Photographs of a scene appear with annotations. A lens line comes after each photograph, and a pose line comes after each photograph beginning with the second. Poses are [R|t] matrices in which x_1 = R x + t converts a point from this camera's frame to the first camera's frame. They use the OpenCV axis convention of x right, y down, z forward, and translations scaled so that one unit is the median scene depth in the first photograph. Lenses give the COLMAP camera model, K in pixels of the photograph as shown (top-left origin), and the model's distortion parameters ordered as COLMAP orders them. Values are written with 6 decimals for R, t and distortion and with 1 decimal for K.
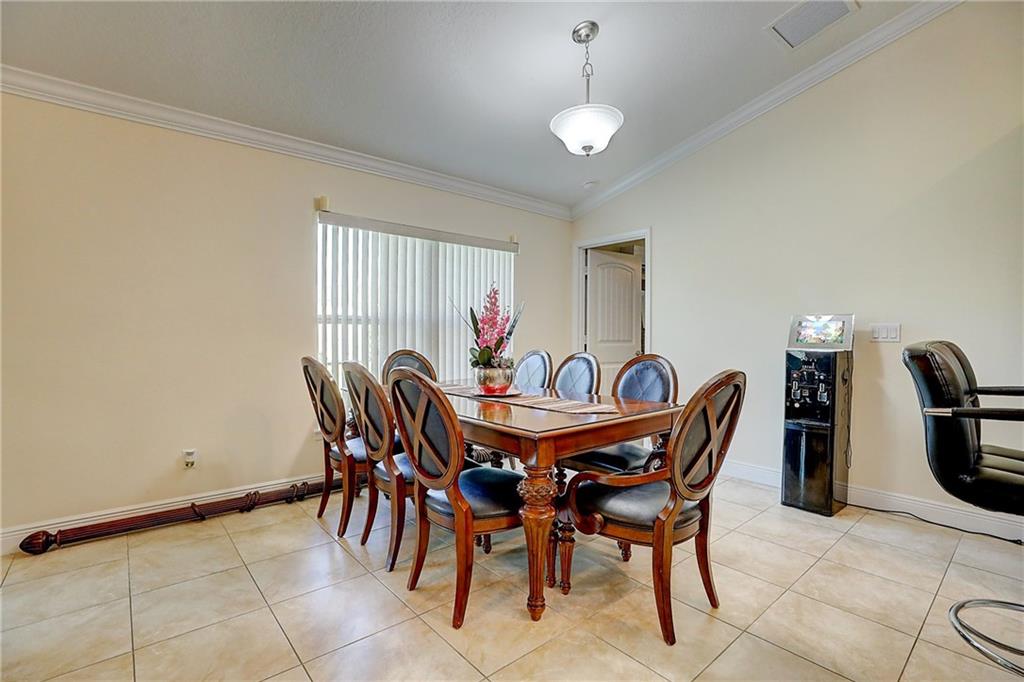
lens RADIAL K [[471.9, 0, 509.6], [0, 471.9, 339.0], [0, 0, 1]] dist [-0.041512, 0.011739]
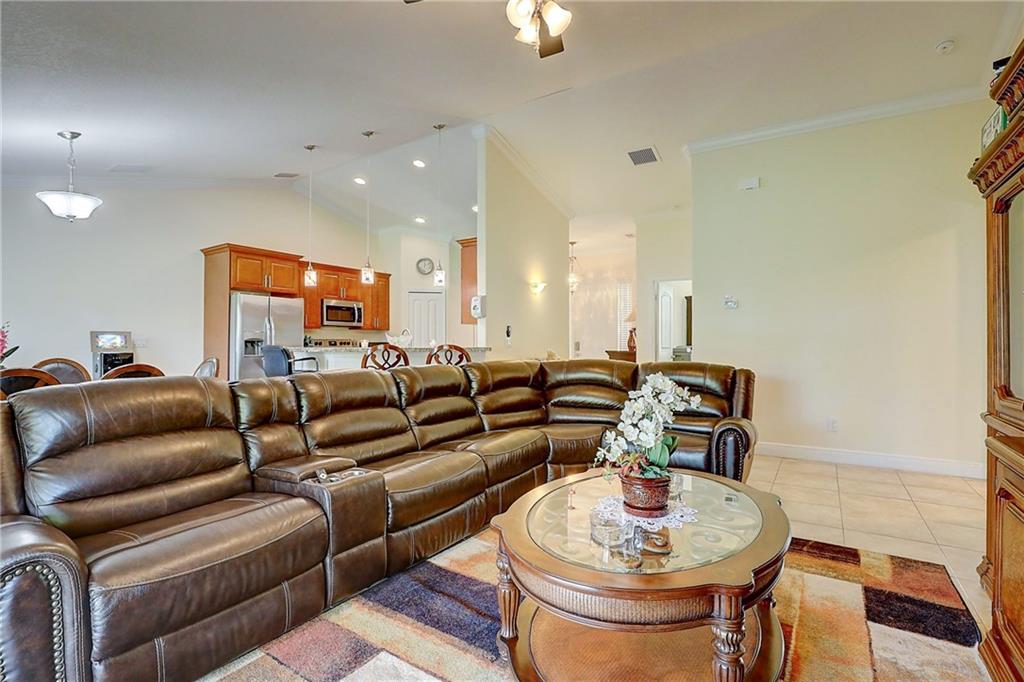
lens RADIAL K [[471.9, 0, 509.6], [0, 471.9, 339.0], [0, 0, 1]] dist [-0.041512, 0.011739]
pose [[-0.260894, -0.002393, 0.965364, -1.381921], [0.012123, 0.999910, 0.005755, -0.018063], [-0.965291, 0.013205, -0.260842, 0.048301]]
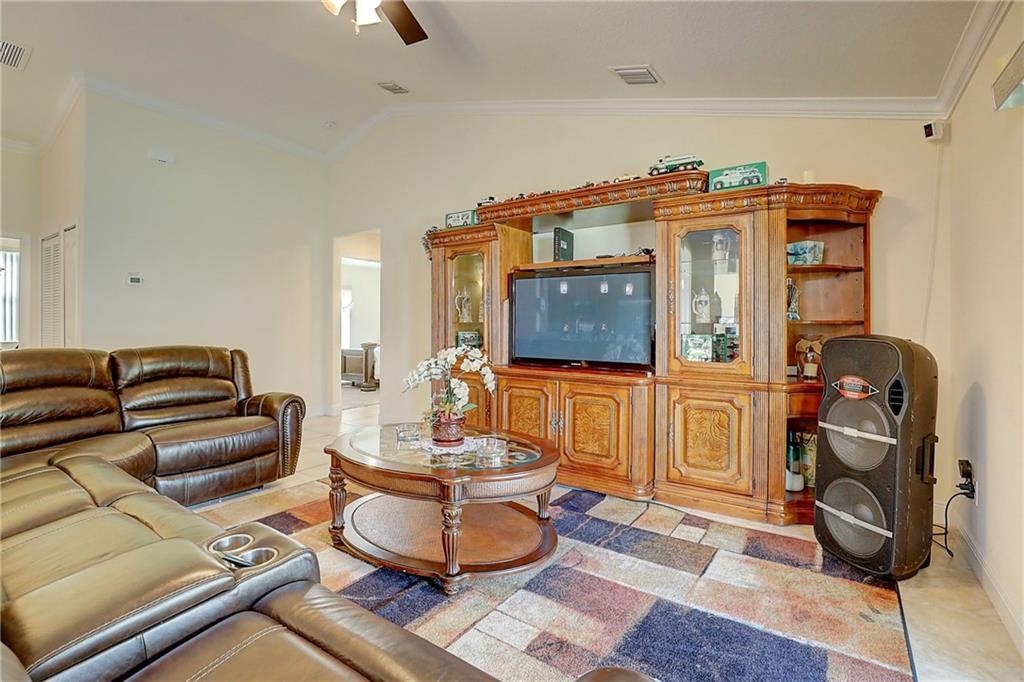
lens RADIAL K [[482.9, 0, 510.7], [0, 482.9, 321.8], [0, 0, 1]] dist [-0.014833, 0.000504]
pose [[-0.965147, -0.015528, -0.261246, -0.774827], [-0.017064, 0.999848, 0.003613, -0.020701], [0.261150, 0.007945, -0.965266, 0.603162]]
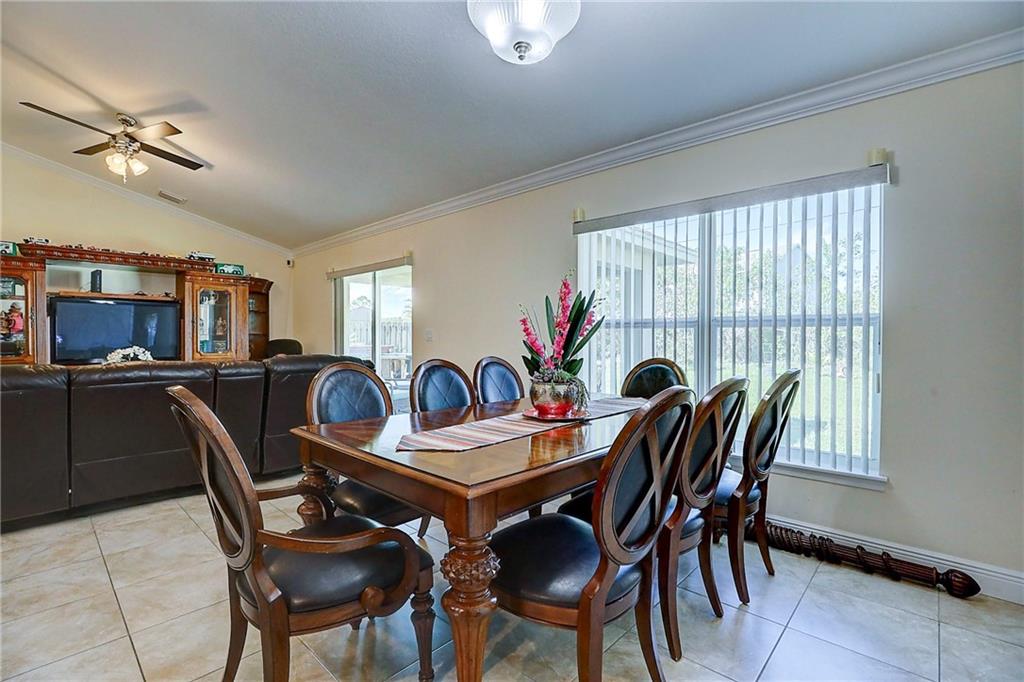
lens RADIAL K [[471.9, 0, 509.6], [0, 471.9, 339.0], [0, 0, 1]] dist [-0.041512, 0.011739]
pose [[0.100671, -0.004735, -0.994908, 0.695805], [-0.015445, 0.999861, -0.006322, -0.010113], [0.994800, 0.016003, 0.100584, 0.817955]]
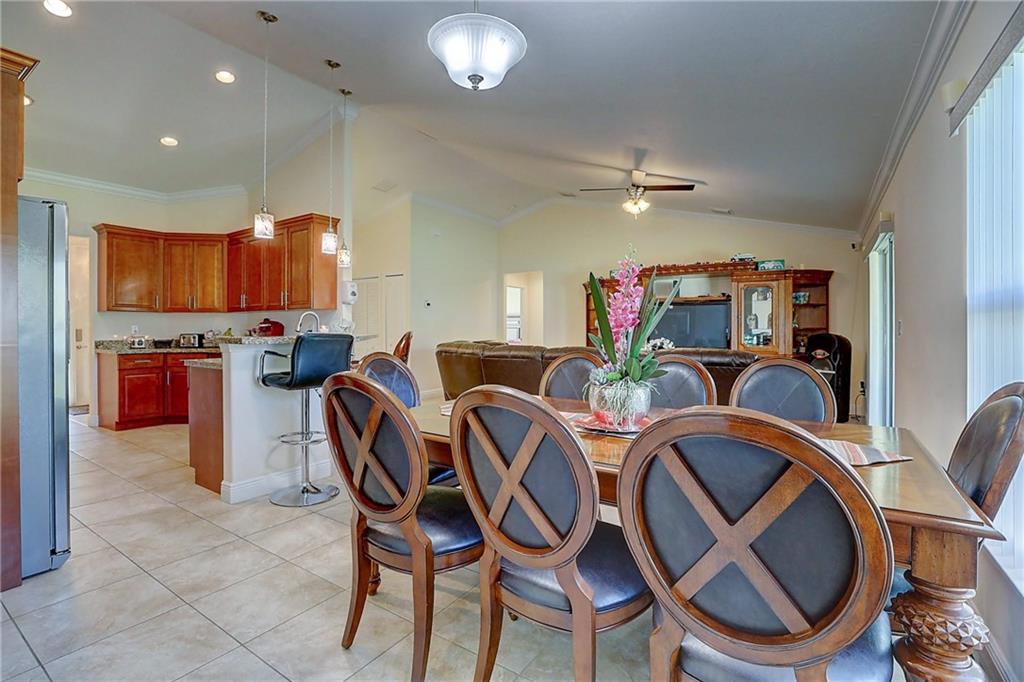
lens RADIAL K [[477.5, 0, 500.2], [0, 477.5, 327.4], [0, 0, 1]] dist [-0.043536, 0.015343]
pose [[-0.964979, -0.011663, -0.262067, 0.283356], [-0.013744, 0.999887, 0.006110, -0.024845], [0.261966, 0.009498, -0.965030, 1.535406]]
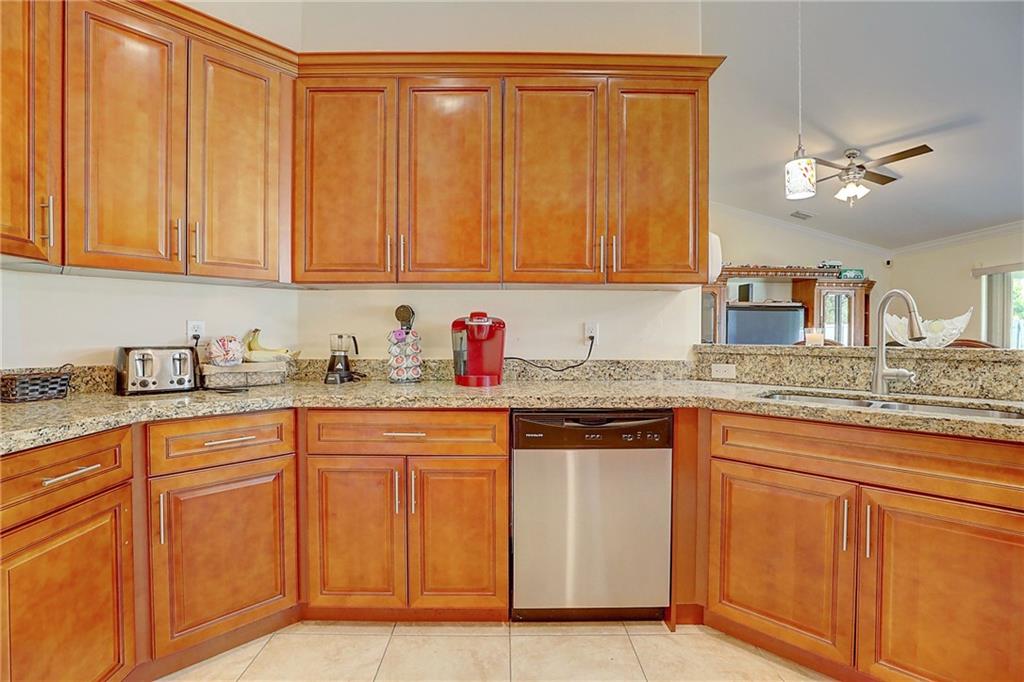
lens RADIAL K [[471.9, 0, 509.6], [0, 471.9, 339.0], [0, 0, 1]] dist [-0.041512, 0.011739]
pose [[-0.640736, -0.008476, -0.767715, 1.203491], [-0.021433, 0.999747, 0.006851, 0.009882], [0.767462, 0.020845, -0.640755, -0.034168]]
